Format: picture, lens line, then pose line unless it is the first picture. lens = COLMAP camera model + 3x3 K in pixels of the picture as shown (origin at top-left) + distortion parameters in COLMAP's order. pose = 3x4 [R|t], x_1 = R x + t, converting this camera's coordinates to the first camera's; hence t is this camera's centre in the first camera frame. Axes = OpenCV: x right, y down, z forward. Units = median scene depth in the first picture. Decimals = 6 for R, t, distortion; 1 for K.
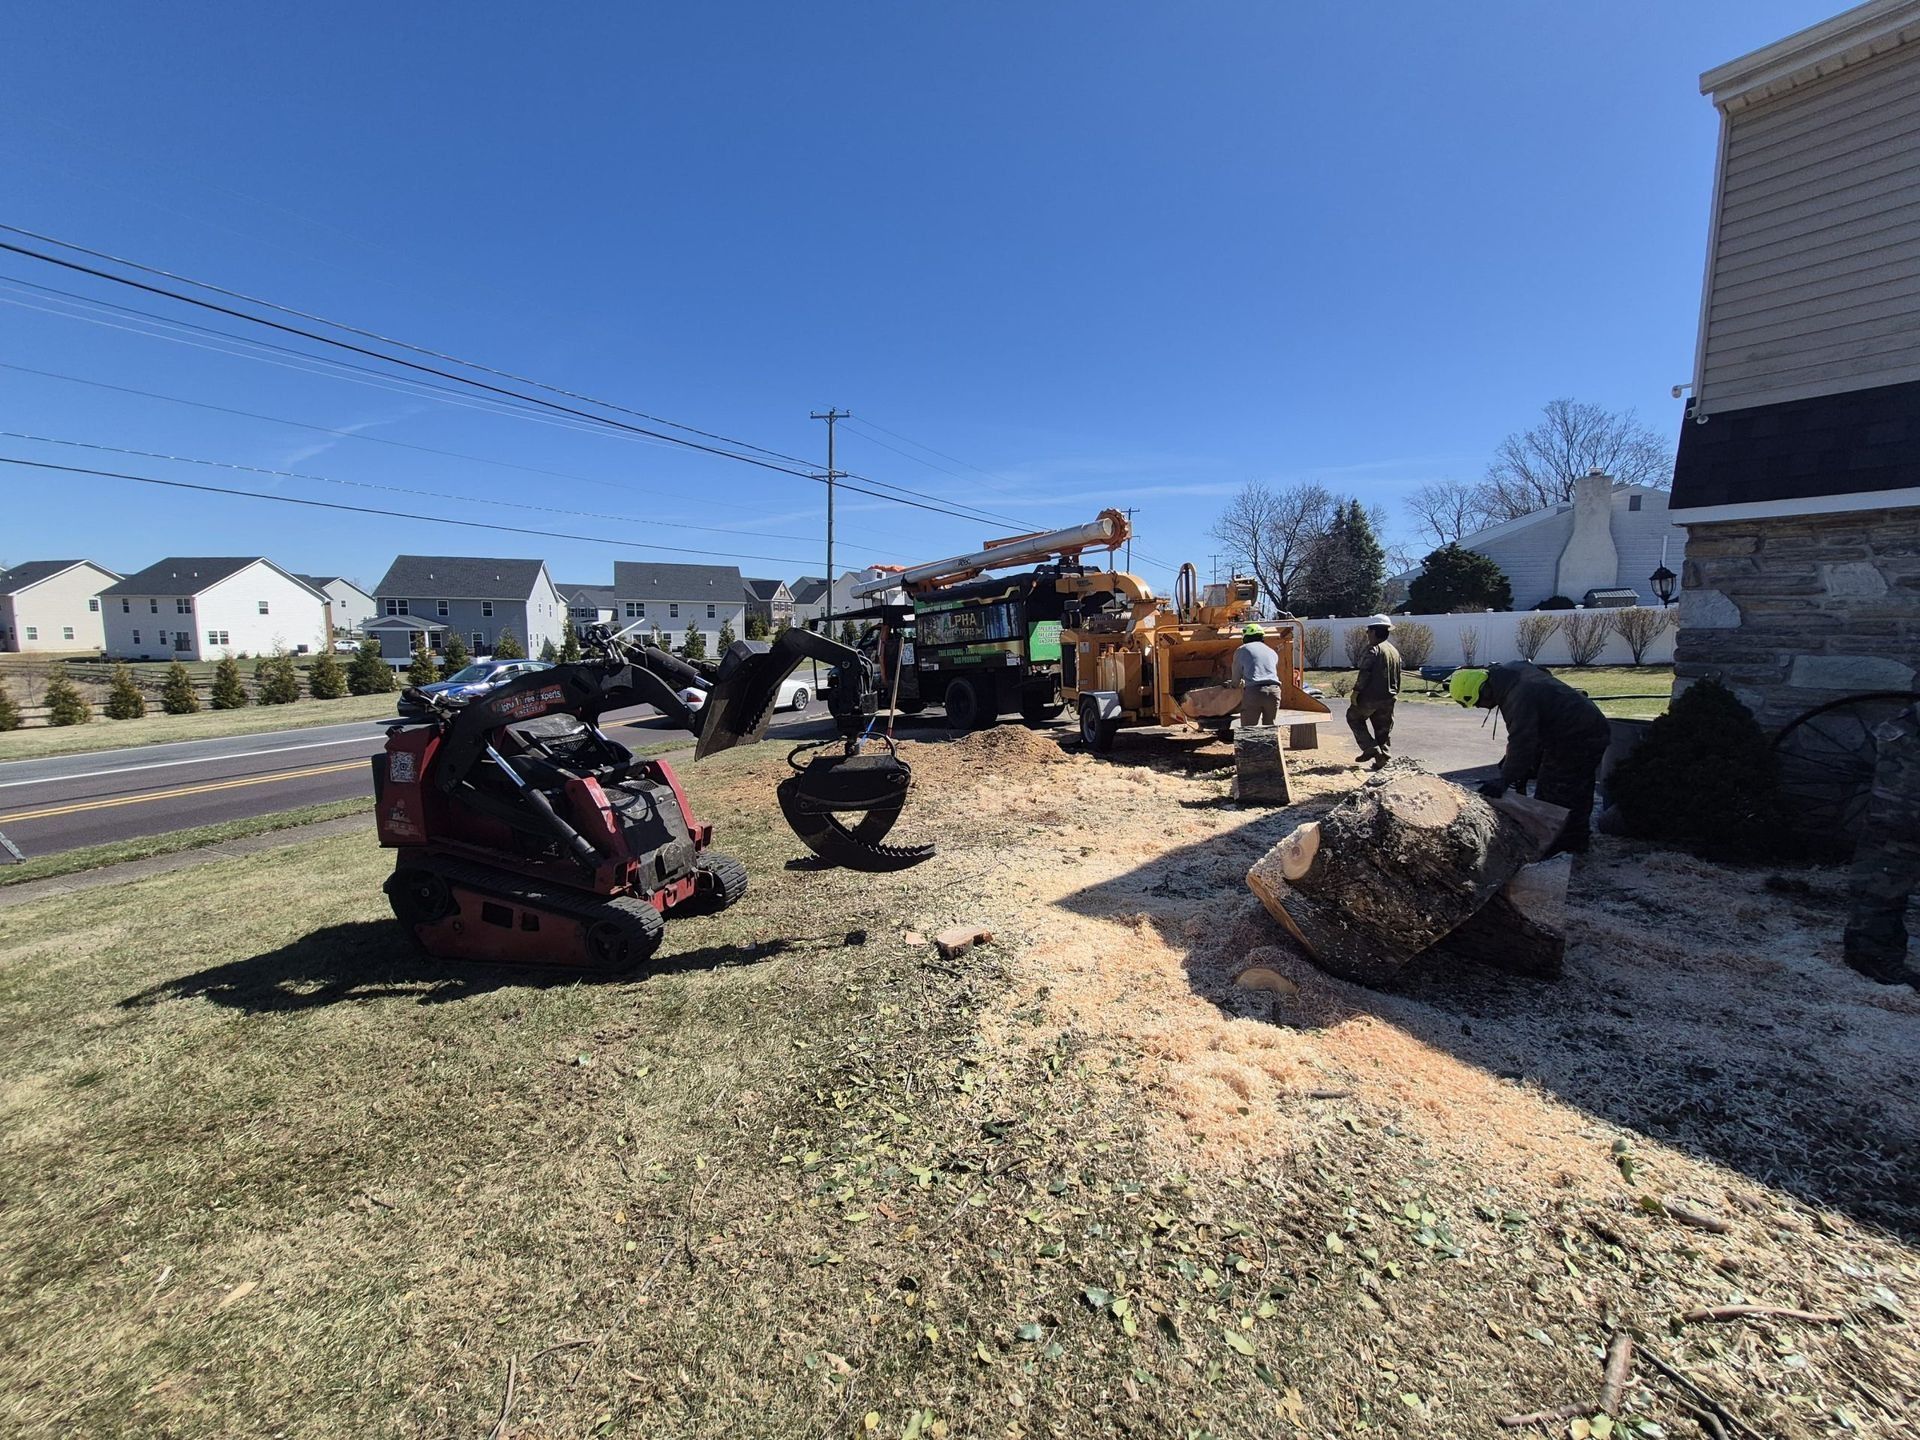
lens RADIAL K [[1346.4, 0, 966.2], [0, 1346.4, 725.3], [0, 0, 1]] dist [0.055578, -0.006244]
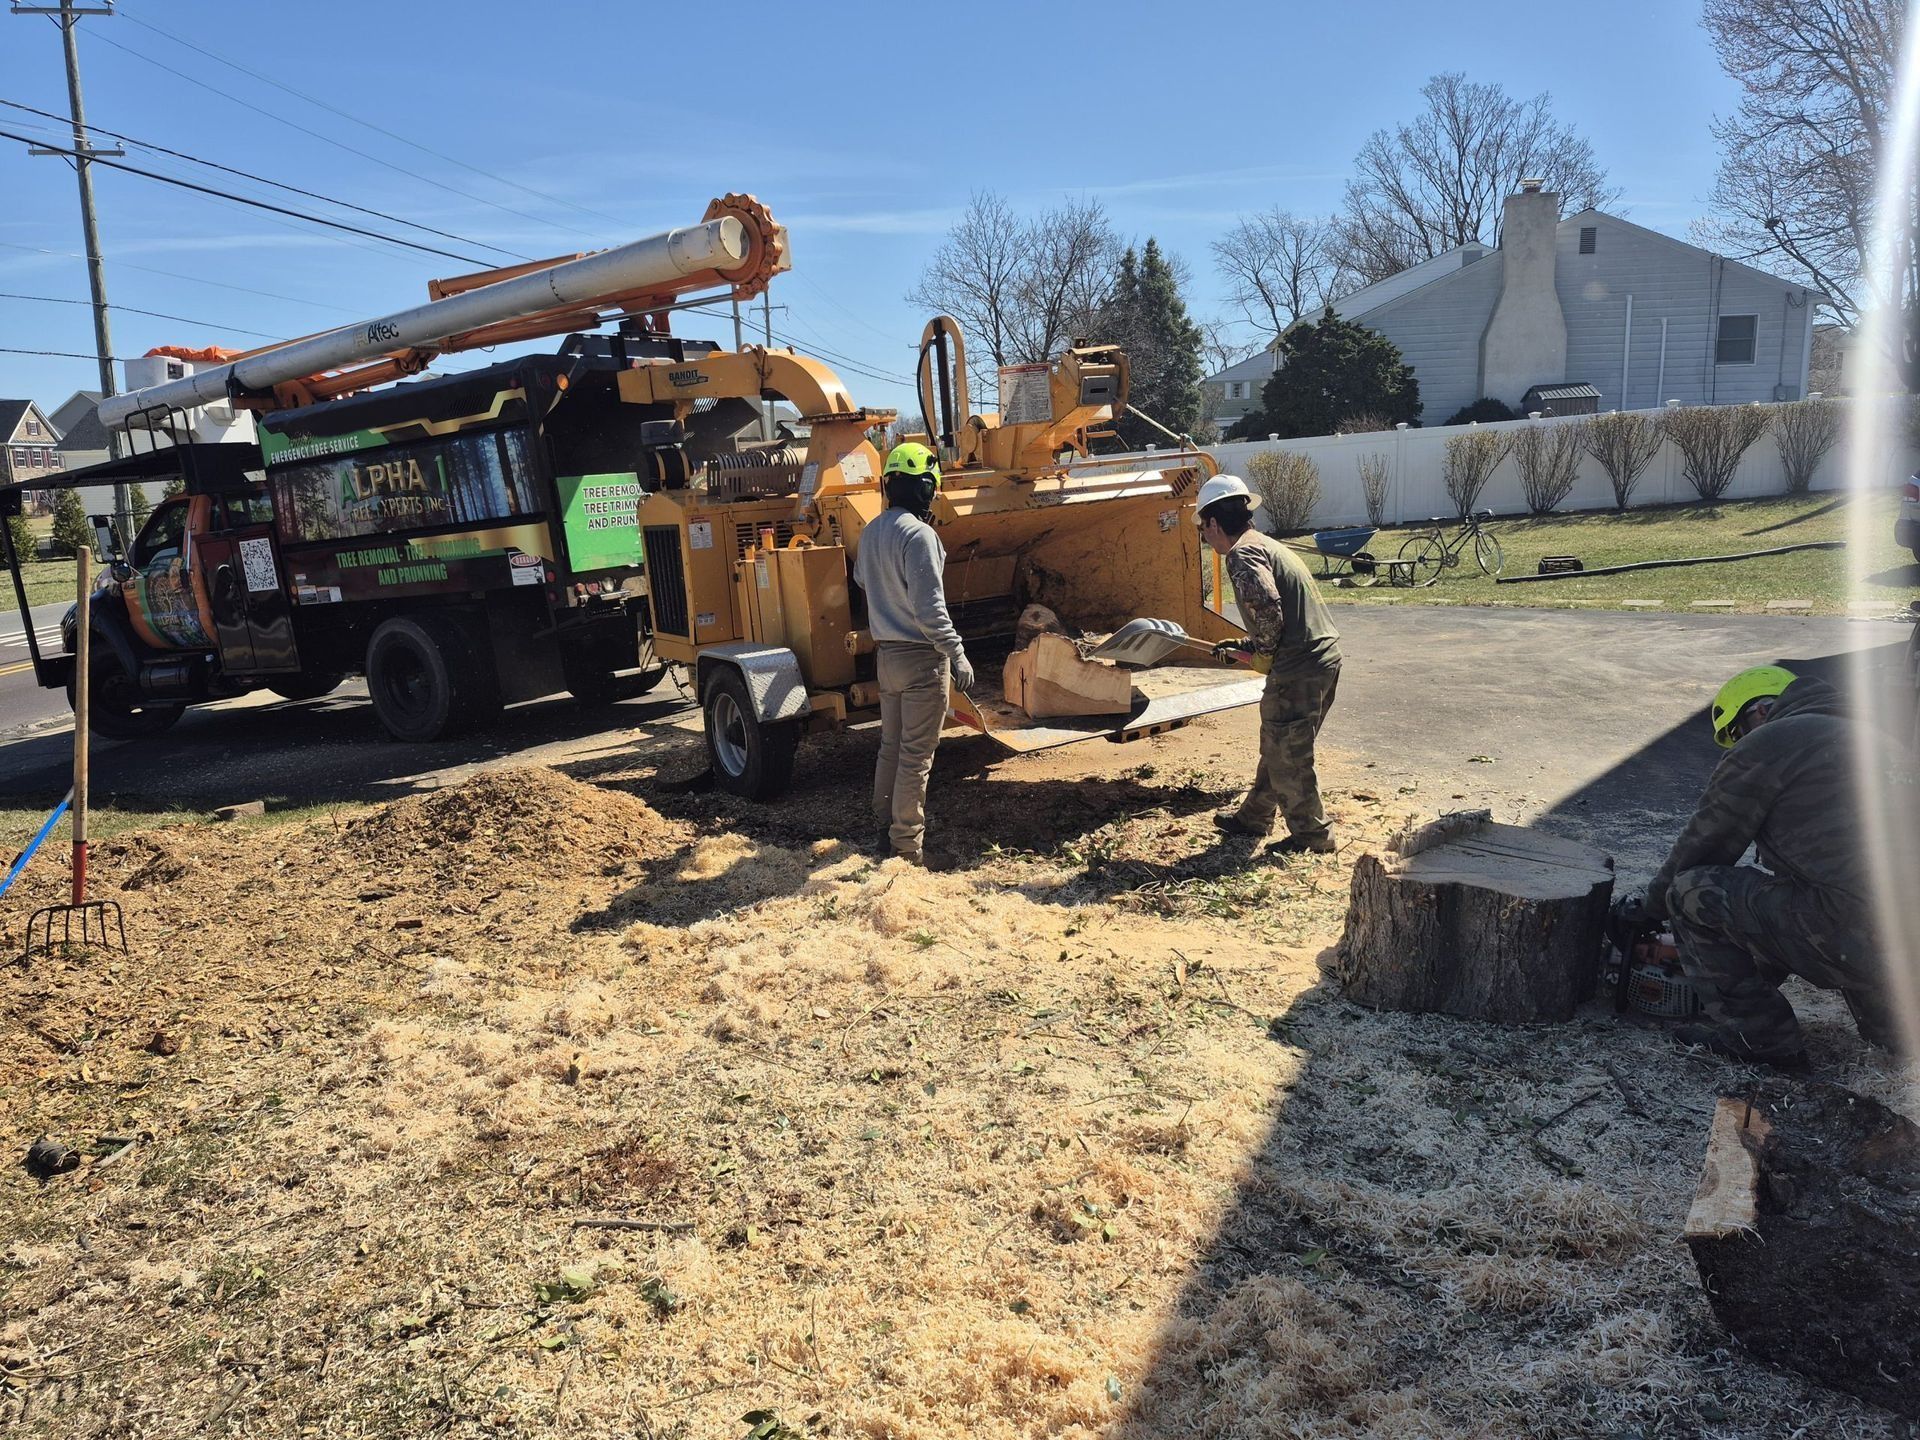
lens RADIAL K [[1346.4, 0, 978.2], [0, 1346.4, 716.4], [0, 0, 1]] dist [0.055578, -0.006244]
pose [[0.958457, -0.086277, 0.271876, 0.049743], [0.056411, 0.991666, 0.115825, -0.043992], [-0.279603, -0.095677, 0.955337, 0.550499]]
